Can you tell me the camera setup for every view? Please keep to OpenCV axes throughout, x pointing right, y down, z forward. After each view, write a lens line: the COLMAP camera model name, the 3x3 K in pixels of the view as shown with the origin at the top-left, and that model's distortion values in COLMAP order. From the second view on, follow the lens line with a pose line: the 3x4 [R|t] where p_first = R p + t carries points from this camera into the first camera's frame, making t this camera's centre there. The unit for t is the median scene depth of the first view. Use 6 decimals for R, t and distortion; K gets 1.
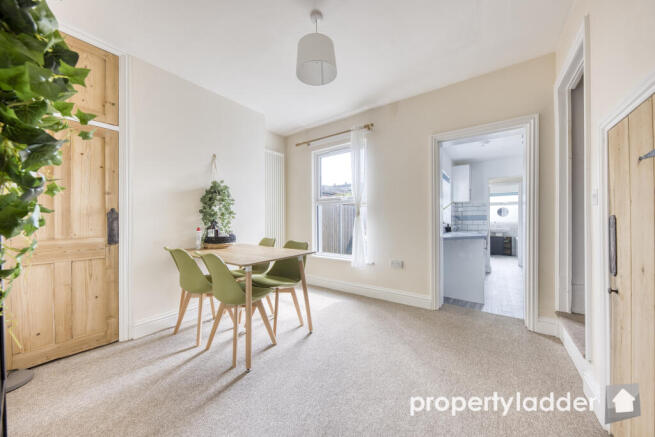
lens RADIAL K [[226.5, 0, 328.1], [0, 226.5, 216.8], [0, 0, 1]] dist [0.000209, -0.000149]
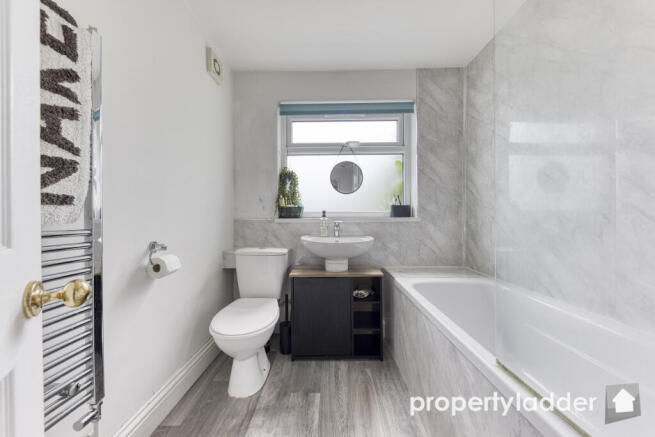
lens RADIAL K [[226.5, 0, 328.1], [0, 226.5, 216.8], [0, 0, 1]] dist [0.000209, -0.000149]
pose [[0.820933, -0.003365, 0.571015, 0.953321], [0.000171, 0.999984, 0.005648, 0.040111], [-0.571025, -0.004539, 0.820920, 1.262381]]
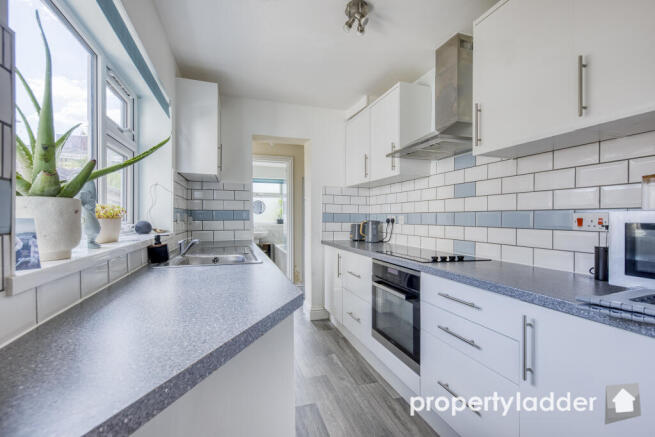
lens RADIAL K [[303.7, 0, 327.5], [0, 303.7, 218.5], [0, 0, 1]] dist [0.000632, 0.000055]
pose [[0.604713, -0.004097, 0.796433, 0.272365], [-0.002275, 0.999974, 0.006871, 0.006336], [-0.796441, -0.005967, 0.604687, 0.455542]]
